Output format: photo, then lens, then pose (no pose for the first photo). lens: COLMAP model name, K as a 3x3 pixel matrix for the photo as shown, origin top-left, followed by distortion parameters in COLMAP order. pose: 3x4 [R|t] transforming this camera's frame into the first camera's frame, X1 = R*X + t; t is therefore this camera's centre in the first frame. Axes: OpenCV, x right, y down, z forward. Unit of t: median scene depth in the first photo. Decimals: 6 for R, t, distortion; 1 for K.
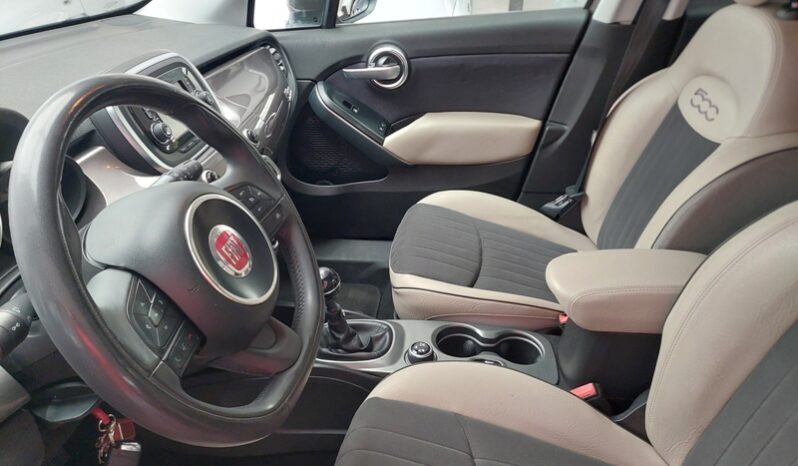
lens RADIAL K [[566.0, 0, 400.3], [0, 566.0, 225.2], [0, 0, 1]] dist [0.066353, -0.062268]
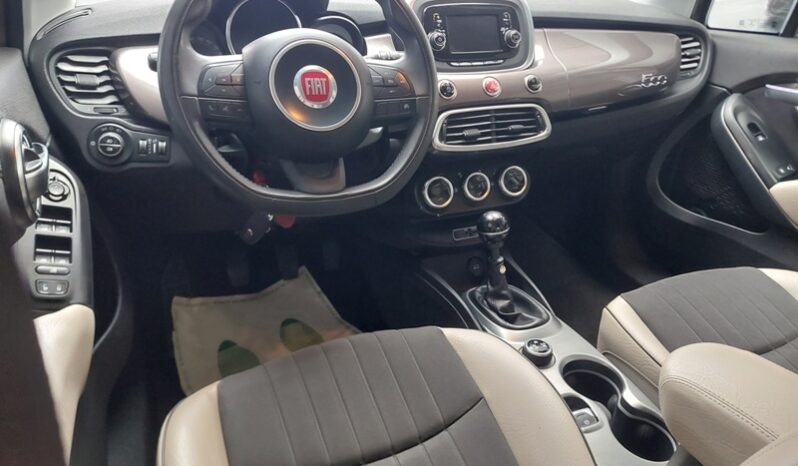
lens RADIAL K [[573.1, 0, 394.5], [0, 573.1, 232.4], [0, 0, 1]] dist [0.069414, -0.083739]
pose [[0.484349, 0.436853, -0.758001, 0.368536], [-0.470751, 0.860428, 0.195082, -0.004637], [0.737428, 0.262343, 0.622396, 0.150560]]
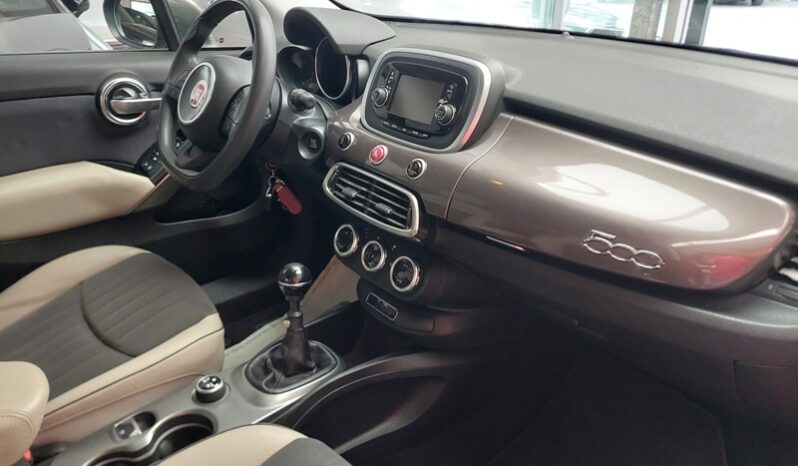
lens RADIAL K [[576.7, 0, 400.4], [0, 576.7, 230.6], [0, 0, 1]] dist [0.067720, -0.081464]
pose [[-0.703319, 0.327028, -0.631186, 0.226438], [-0.331880, 0.634143, 0.698368, -0.472216], [0.628648, 0.700653, -0.337471, 0.913671]]
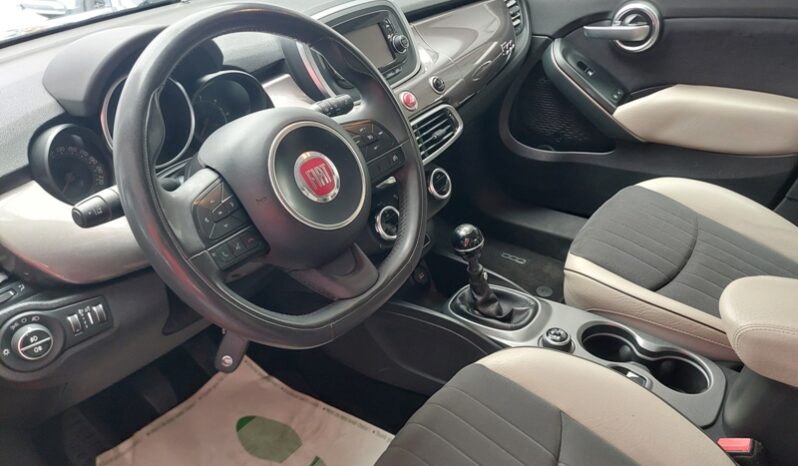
lens RADIAL K [[570.7, 0, 401.6], [0, 570.7, 226.7], [0, 0, 1]] dist [0.056982, -0.080715]
pose [[0.864874, 0.219845, -0.451288, 0.136462], [-0.190978, 0.975500, 0.109214, -0.004902], [0.464241, -0.008270, 0.885670, 0.041999]]
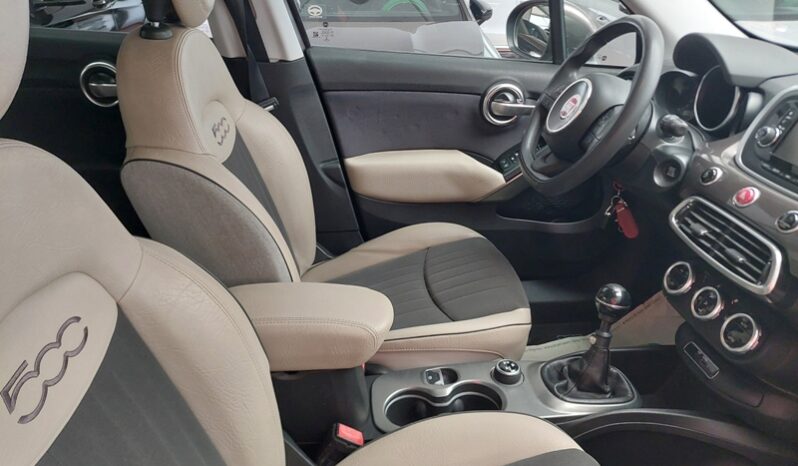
lens RADIAL K [[581.0, 0, 400.0], [0, 581.0, 230.5], [0, 0, 1]] dist [0.079476, -0.071187]
pose [[-0.982172, 0.081649, -0.169327, 0.258472], [-0.088493, 0.593884, 0.799669, -0.496974], [0.165853, 0.800397, -0.576071, 0.936137]]
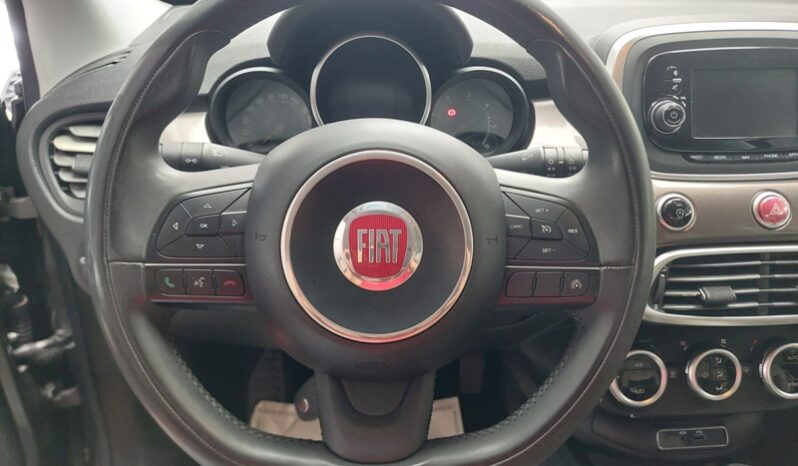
lens RADIAL K [[593.0, 0, 398.7], [0, 593.0, 233.6], [0, 0, 1]] dist [0.008003, -0.001132]
pose [[0.166718, 0.475816, -0.863600, 0.105066], [-0.484471, 0.802370, 0.348553, -0.080355], [0.858774, 0.360279, 0.364288, 0.298341]]
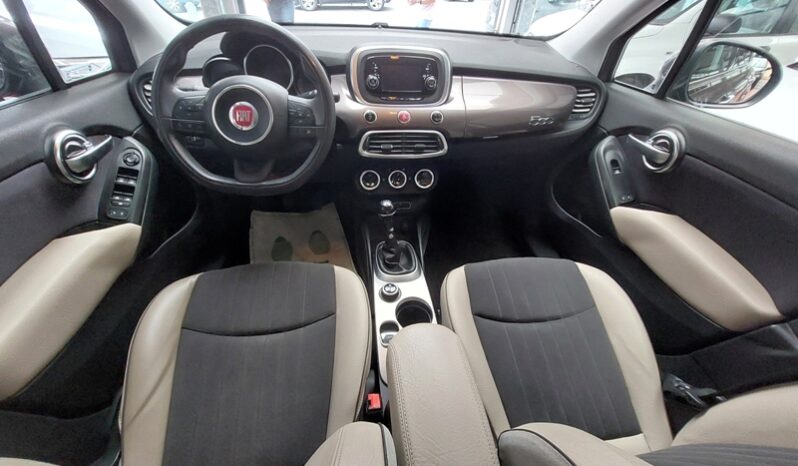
lens RADIAL K [[316.0, 0, 398.9], [0, 316.0, 234.8], [0, 0, 1]] dist [-0.016464, -0.000131]
pose [[0.216156, 0.657466, -0.721814, 0.373110], [-0.522071, 0.702558, 0.483586, -0.198358], [0.825057, 0.272308, 0.495106, 0.392311]]
